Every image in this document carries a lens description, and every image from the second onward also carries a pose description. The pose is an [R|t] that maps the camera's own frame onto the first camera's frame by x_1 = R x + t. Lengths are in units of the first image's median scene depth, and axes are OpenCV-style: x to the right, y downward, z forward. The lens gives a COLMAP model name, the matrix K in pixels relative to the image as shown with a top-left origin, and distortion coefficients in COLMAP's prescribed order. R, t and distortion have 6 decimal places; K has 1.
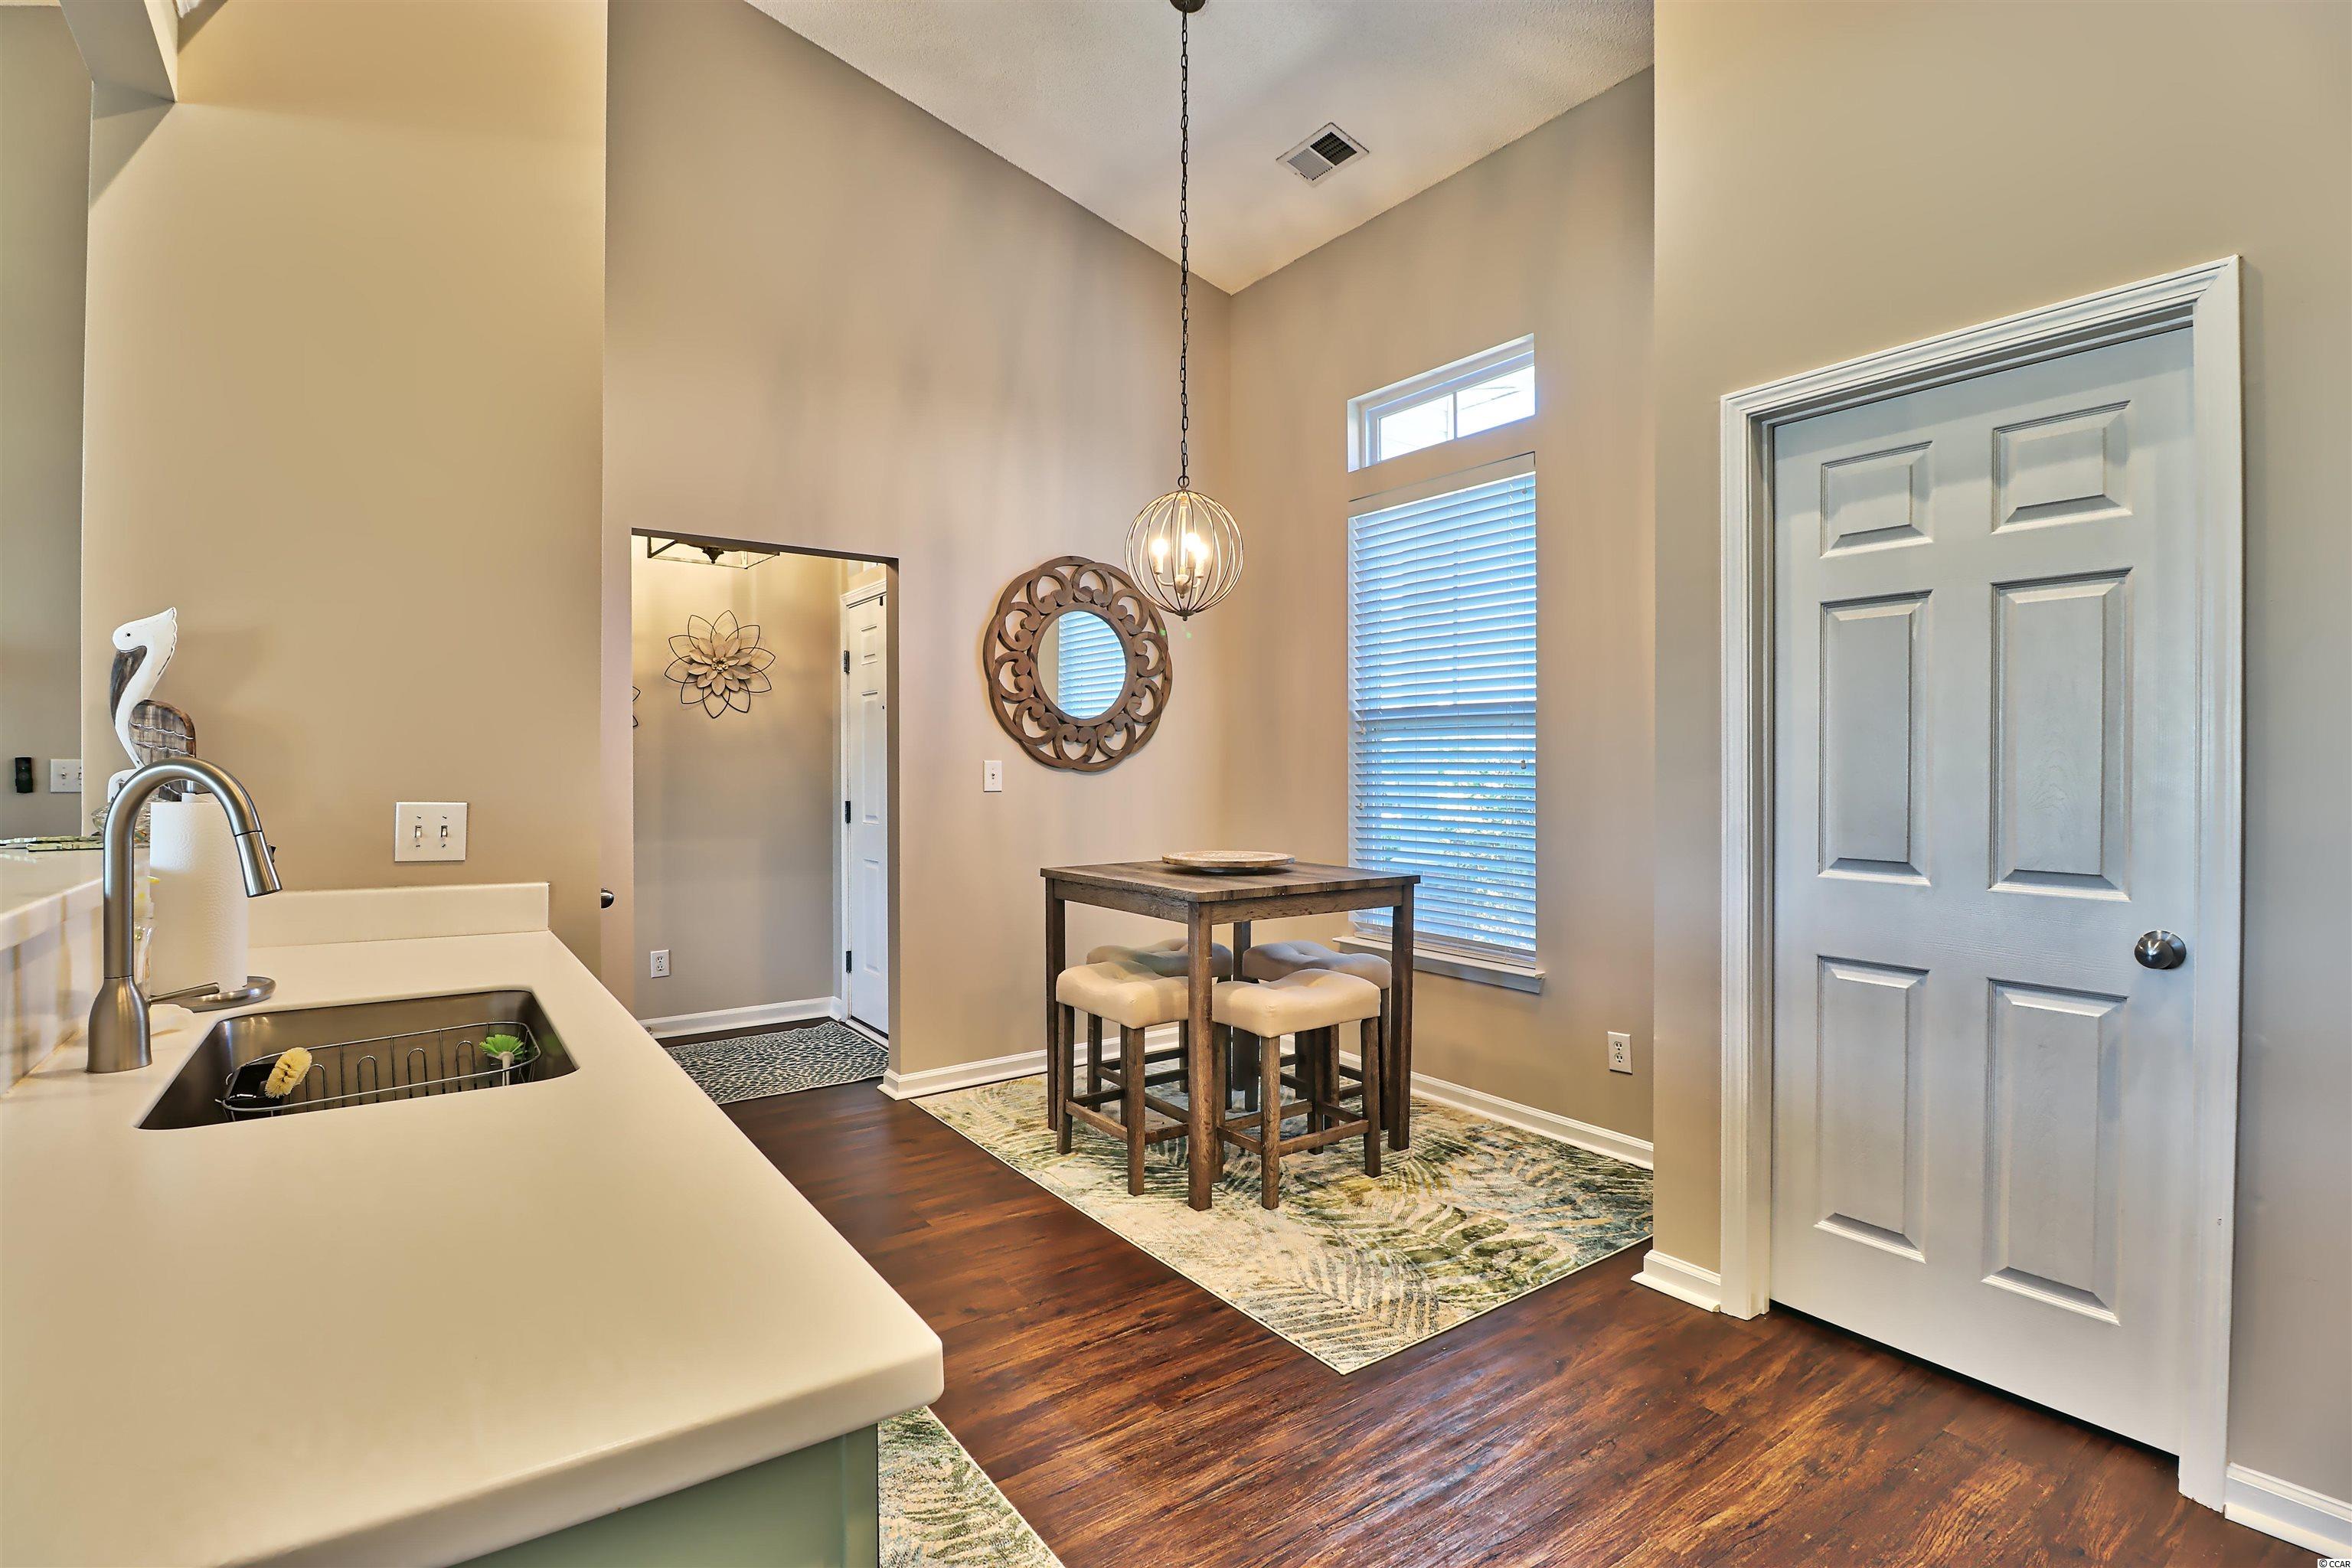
lens RADIAL K [[1089.9, 0, 1157.7], [0, 1089.9, 776.8], [0, 0, 1]] dist [-0.003629, -0.010240]
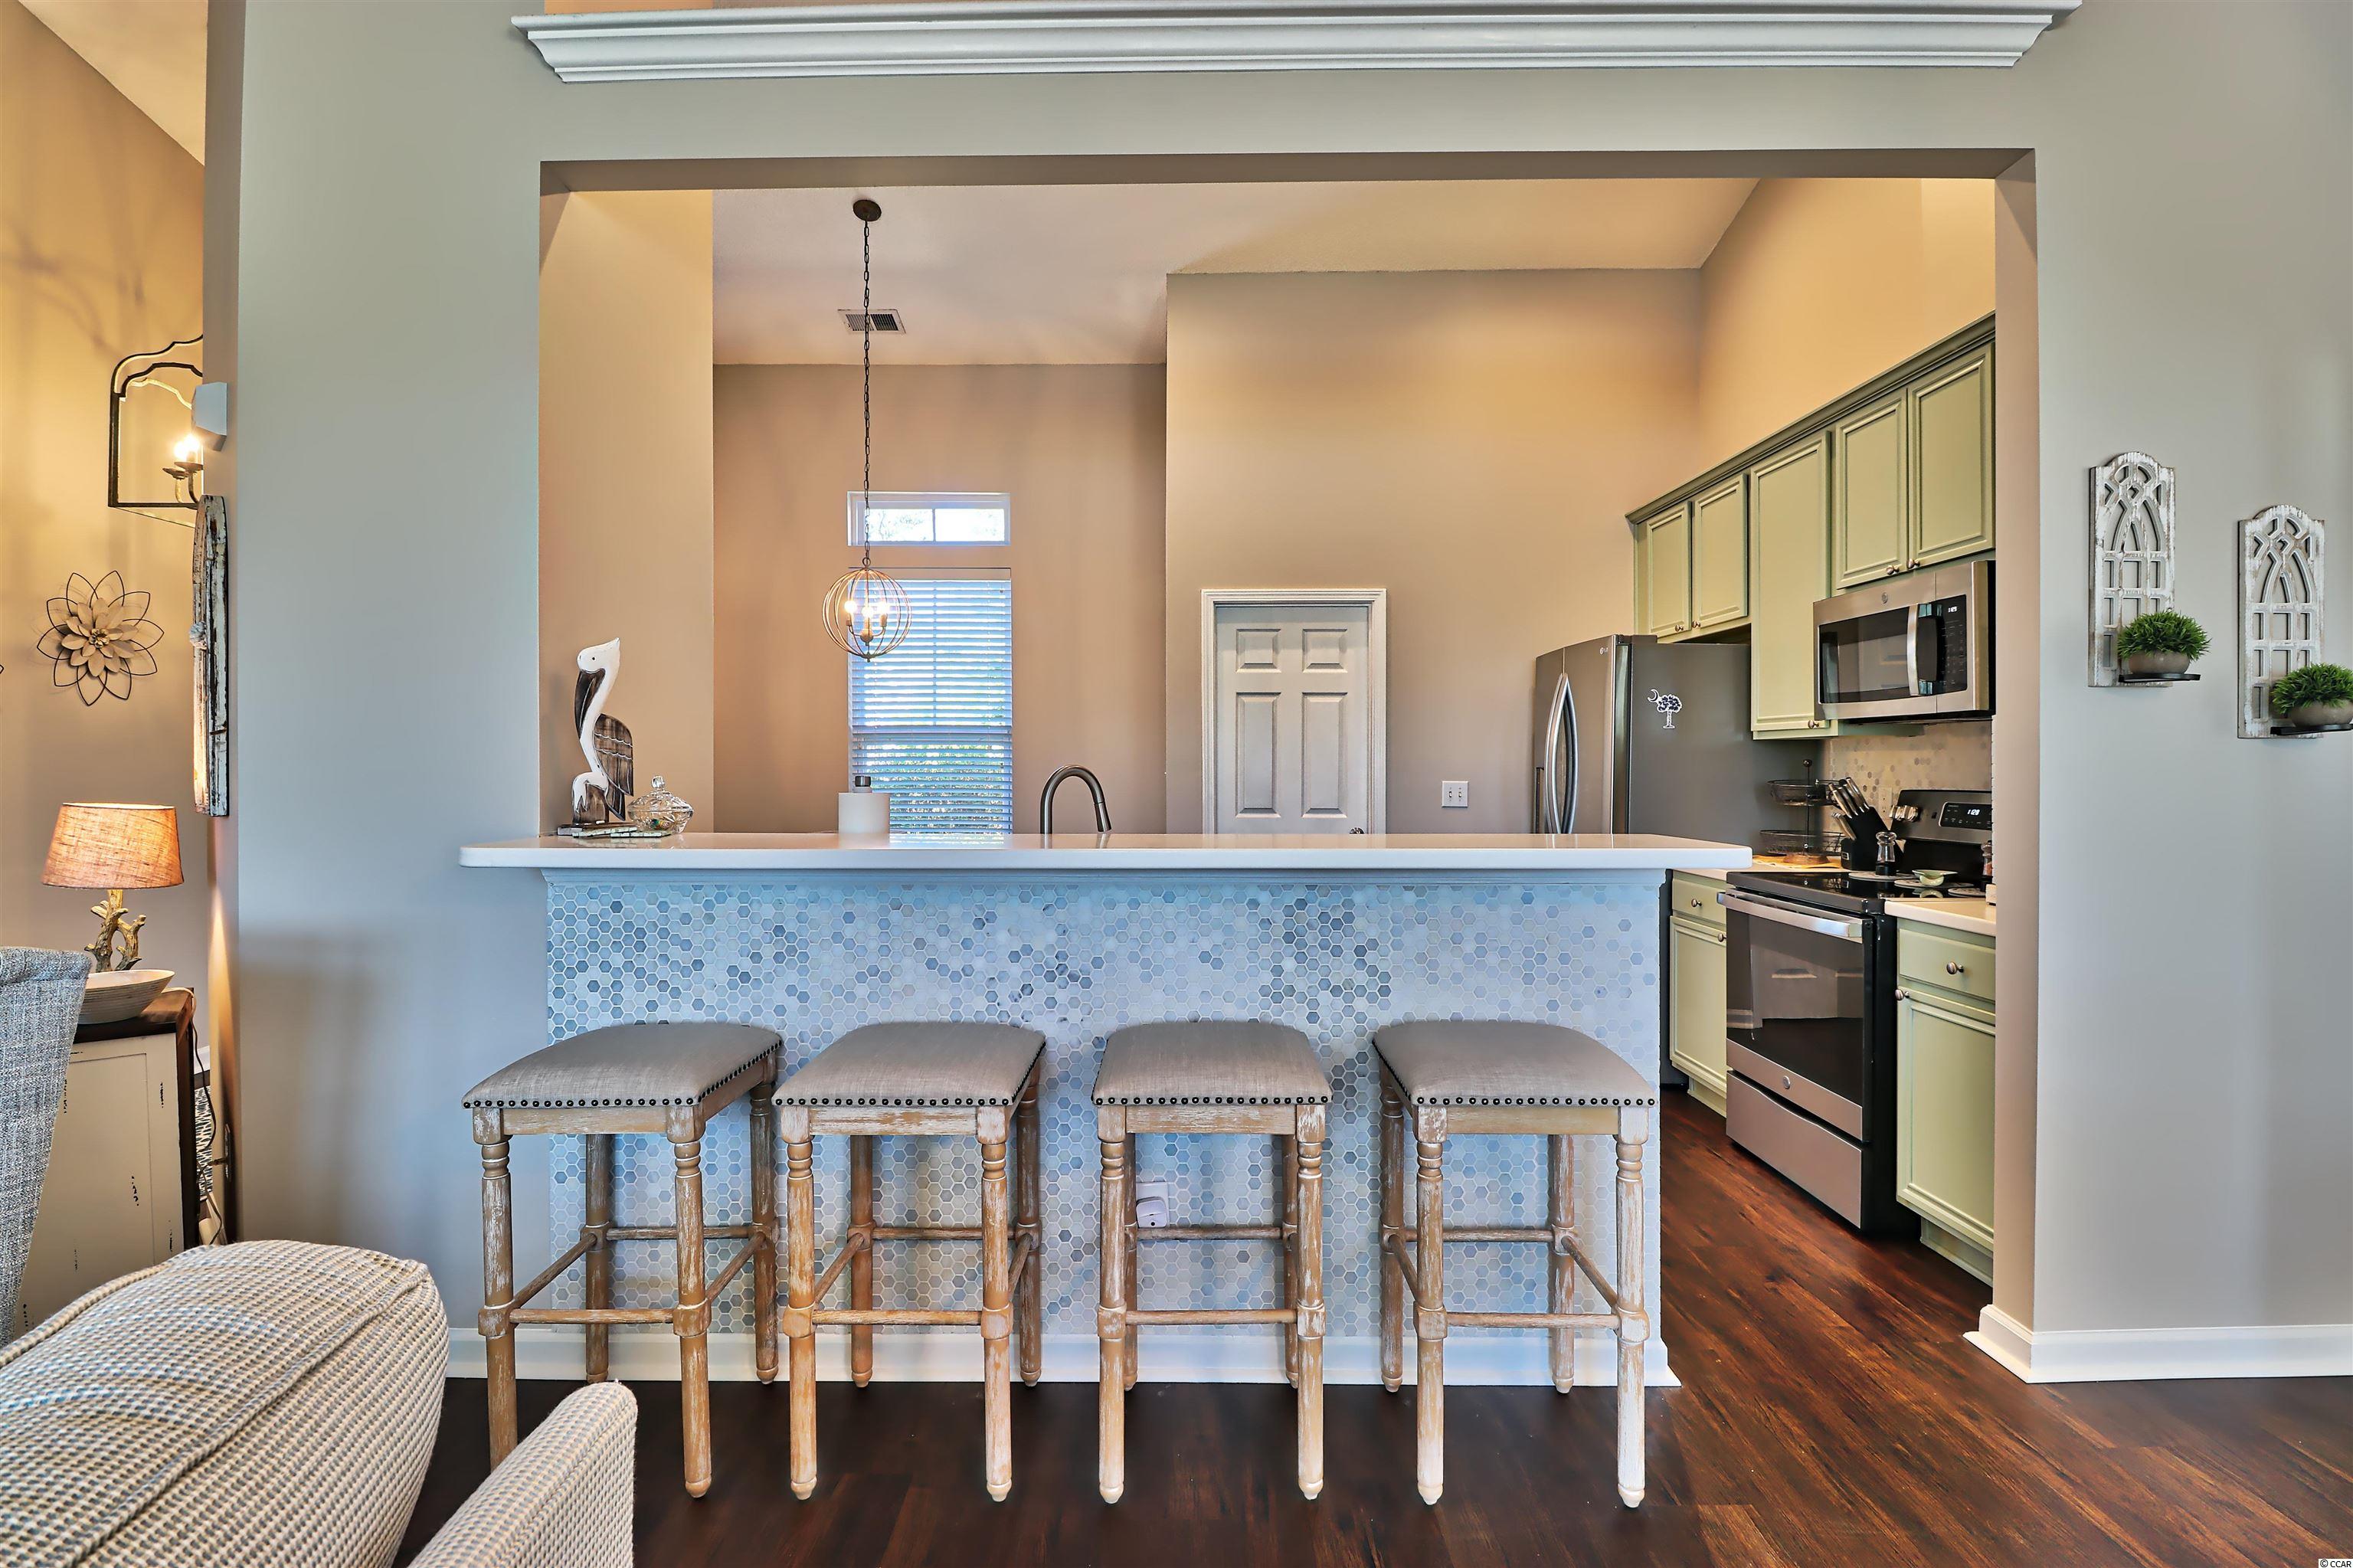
lens RADIAL K [[1090.4, 0, 1167.4], [0, 1090.4, 773.1], [0, 0, 1]] dist [-0.003629, -0.010240]
pose [[0.581242, -0.006495, 0.813705, -1.266230], [0.007087, 0.999971, 0.002920, -0.005105], [-0.813700, 0.004069, 0.581271, -0.165532]]
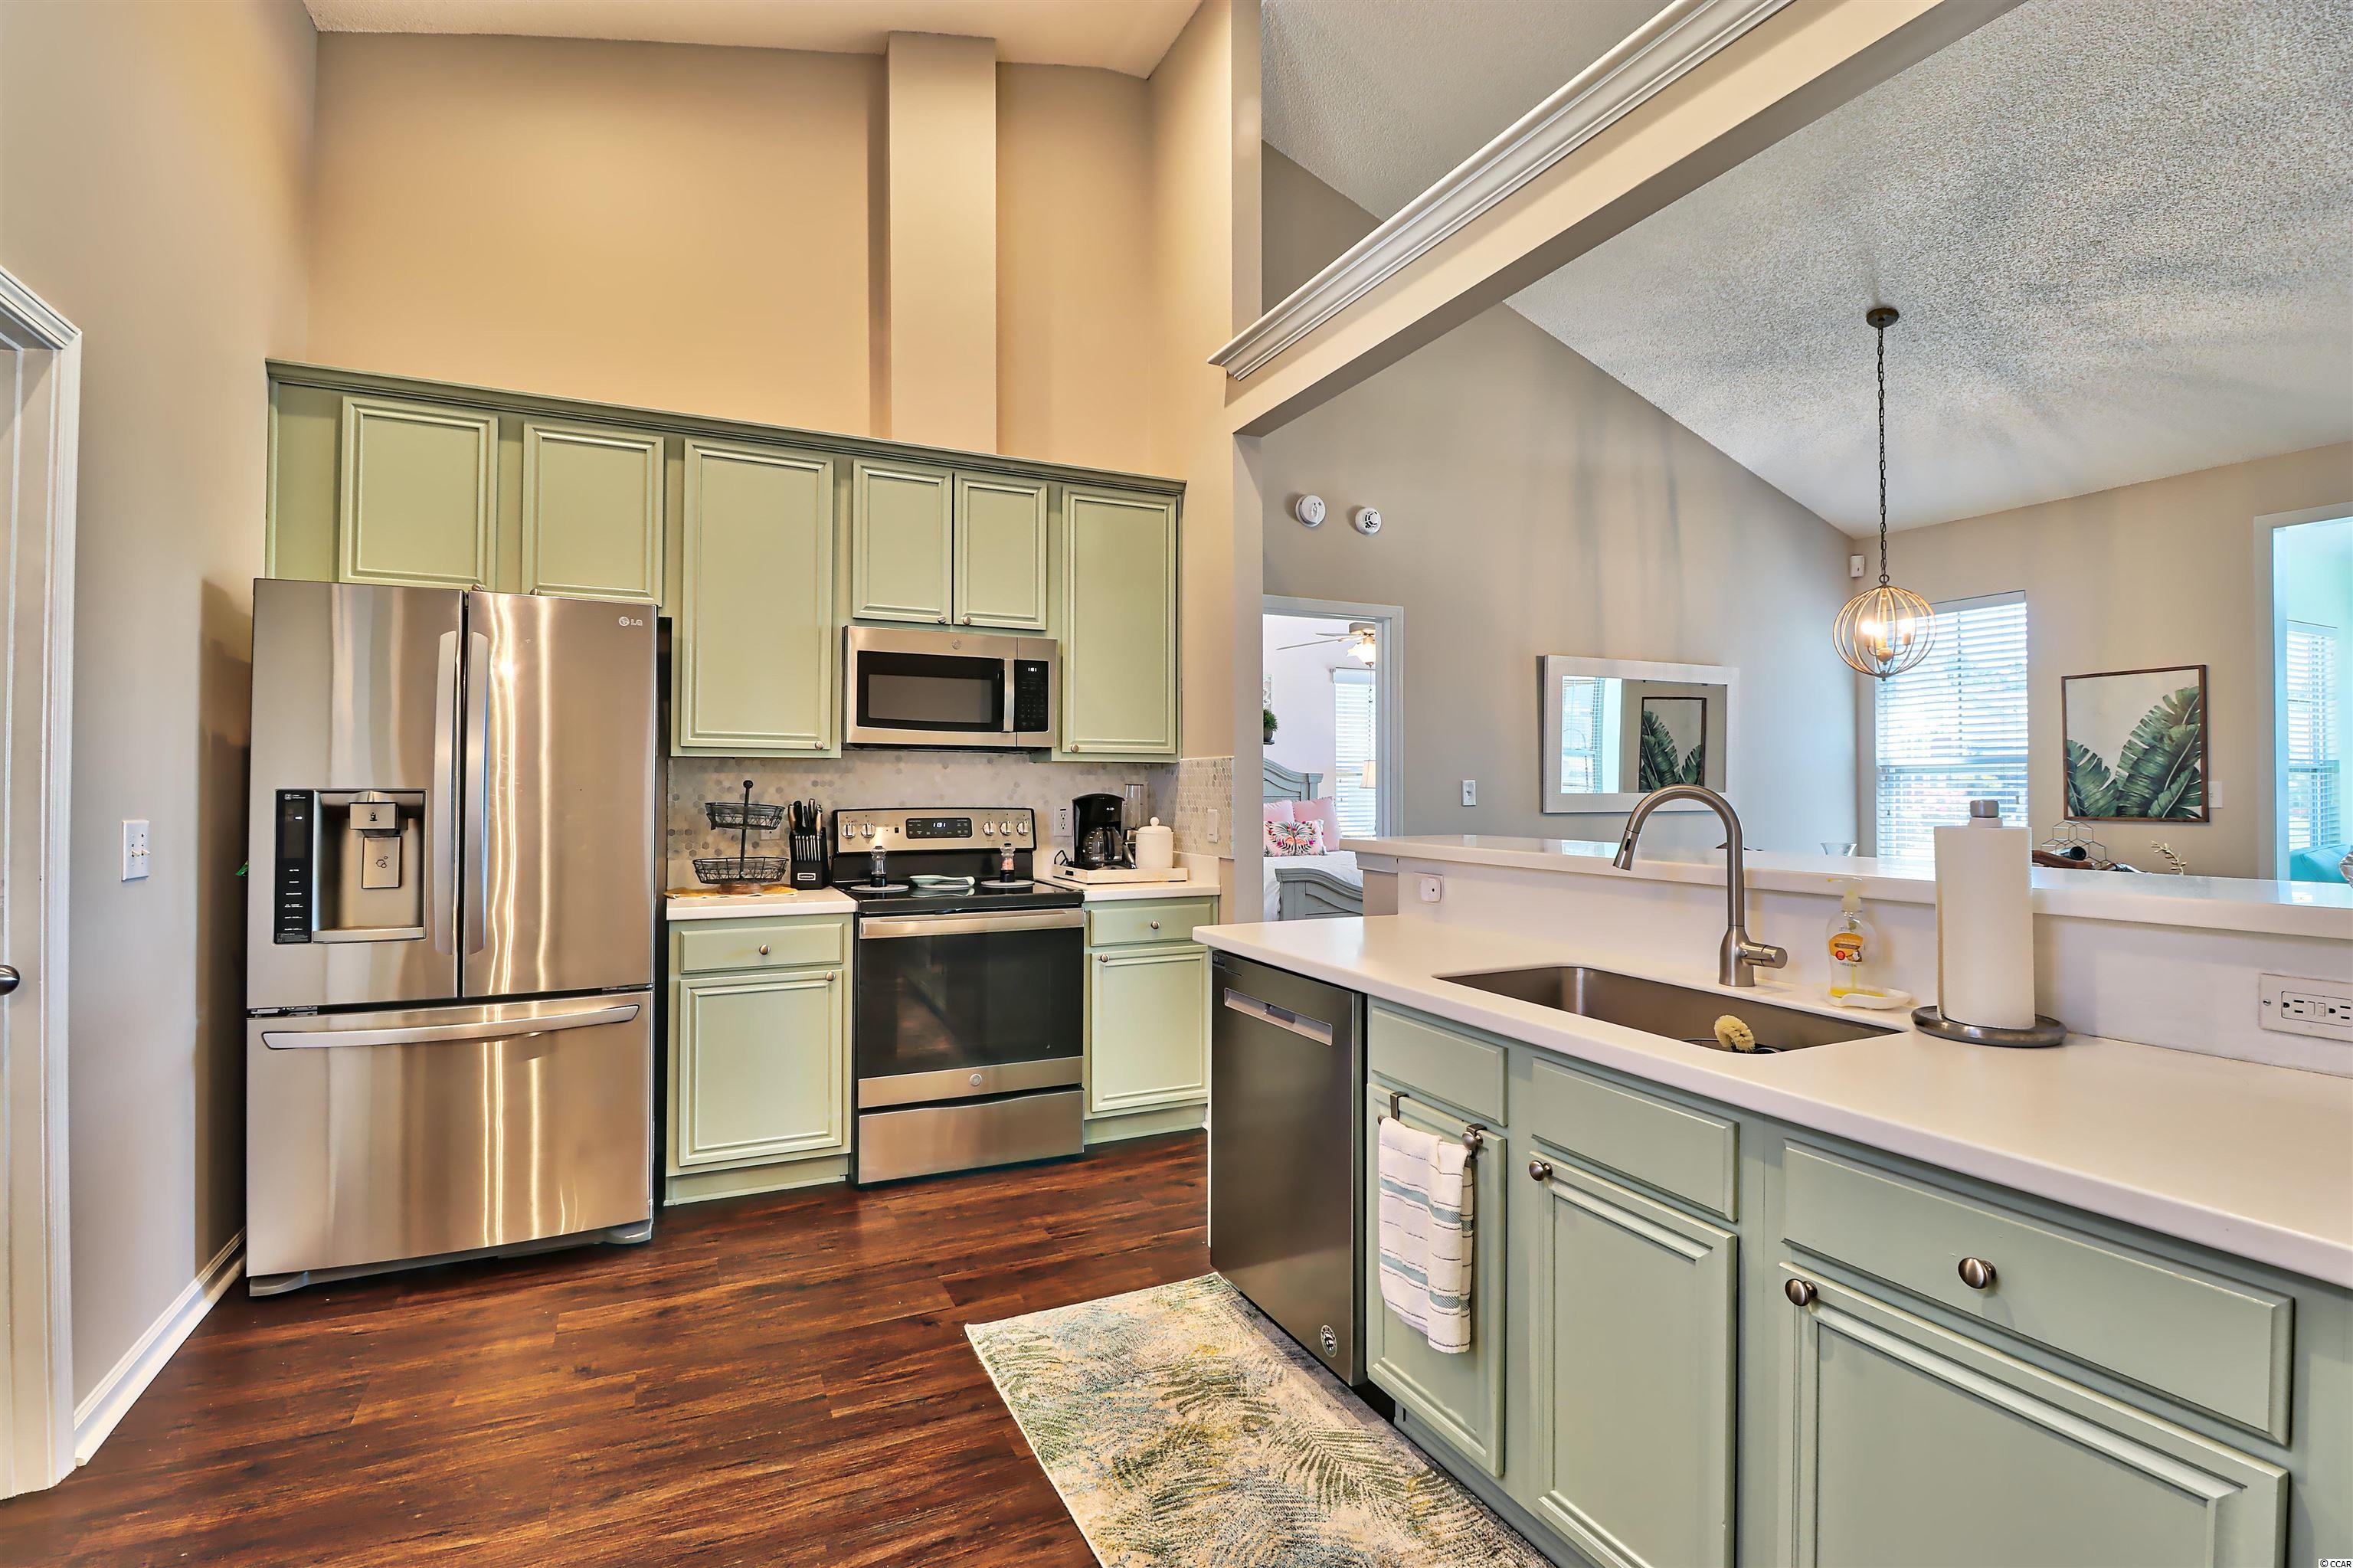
lens RADIAL K [[1090.4, 0, 1164.5], [0, 1090.4, 771.9], [0, 0, 1]] dist [-0.003629, -0.010240]
pose [[-0.985750, 0.000884, 0.168215, -0.217165], [-0.000350, 0.999973, -0.007306, -0.014781], [-0.168217, -0.007261, -0.985723, 1.403424]]
